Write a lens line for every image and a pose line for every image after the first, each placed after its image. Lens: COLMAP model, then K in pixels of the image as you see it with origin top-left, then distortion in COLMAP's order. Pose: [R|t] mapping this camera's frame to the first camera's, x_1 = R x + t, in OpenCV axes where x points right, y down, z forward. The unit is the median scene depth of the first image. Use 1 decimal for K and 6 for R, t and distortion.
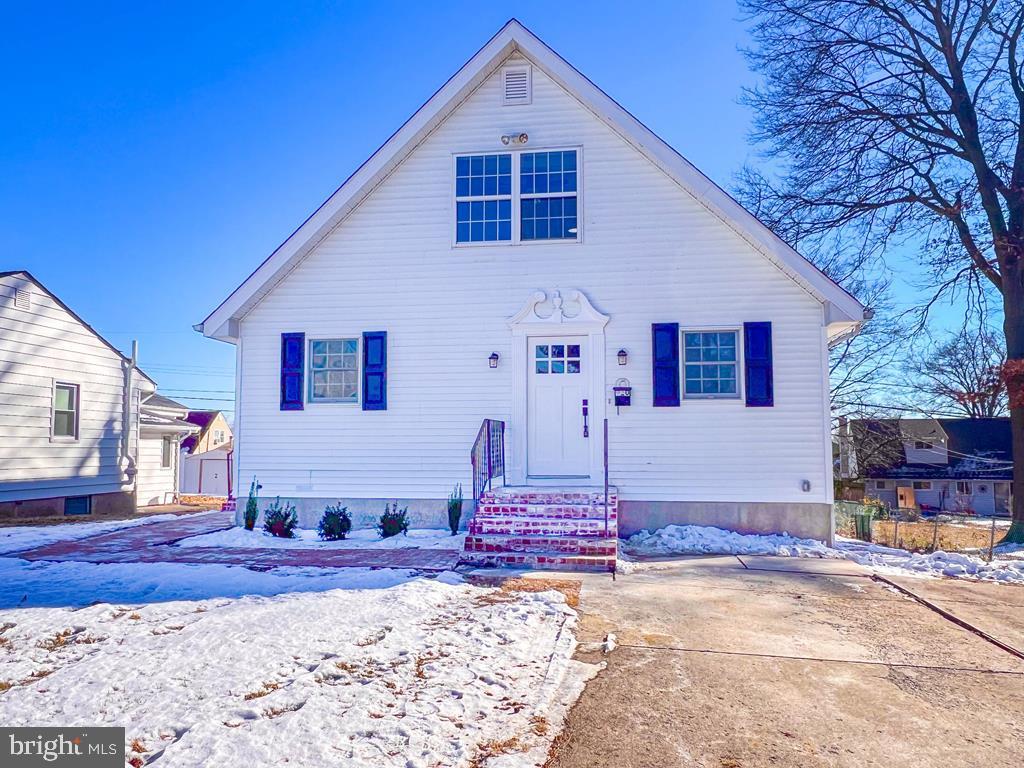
lens RADIAL K [[741.6, 0, 512.0], [0, 741.6, 384.0], [0, 0, 1]] dist [-0.002938, 0.002648]
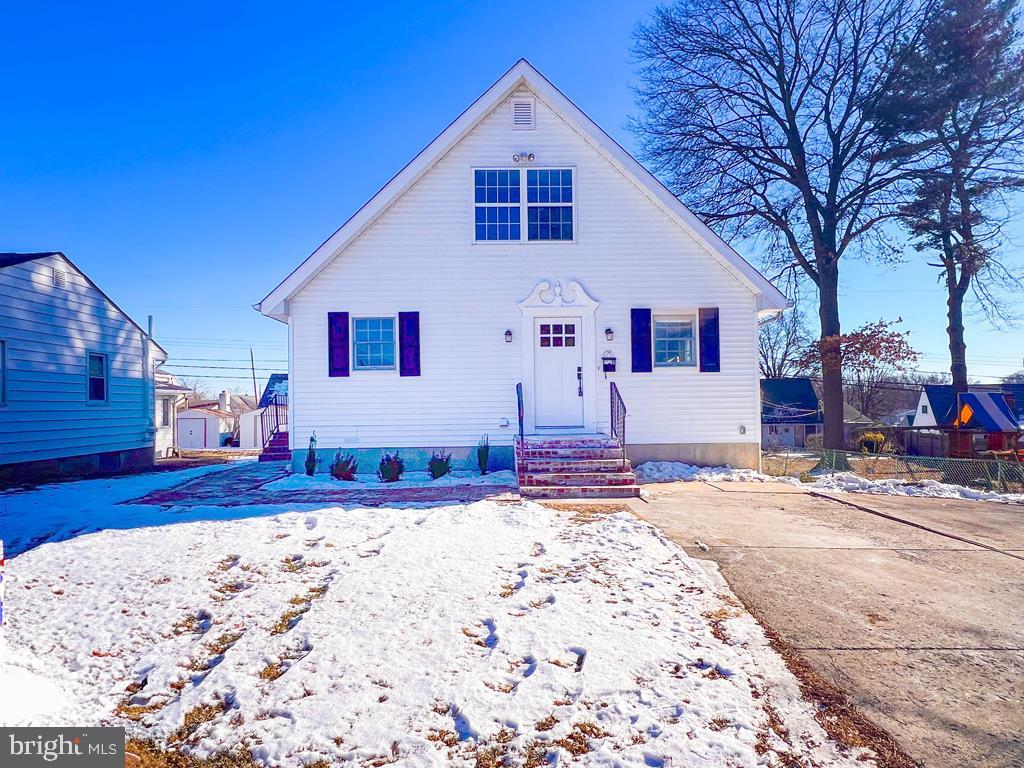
lens RADIAL K [[604.8, 0, 512.0], [0, 604.8, 384.0], [0, 0, 1]] dist [-0.002300, -0.000128]
pose [[0.987114, -0.007982, 0.159822, -0.180341], [-0.000396, 0.998630, 0.052326, -0.004357], [-0.160021, -0.051715, 0.985758, -0.017481]]
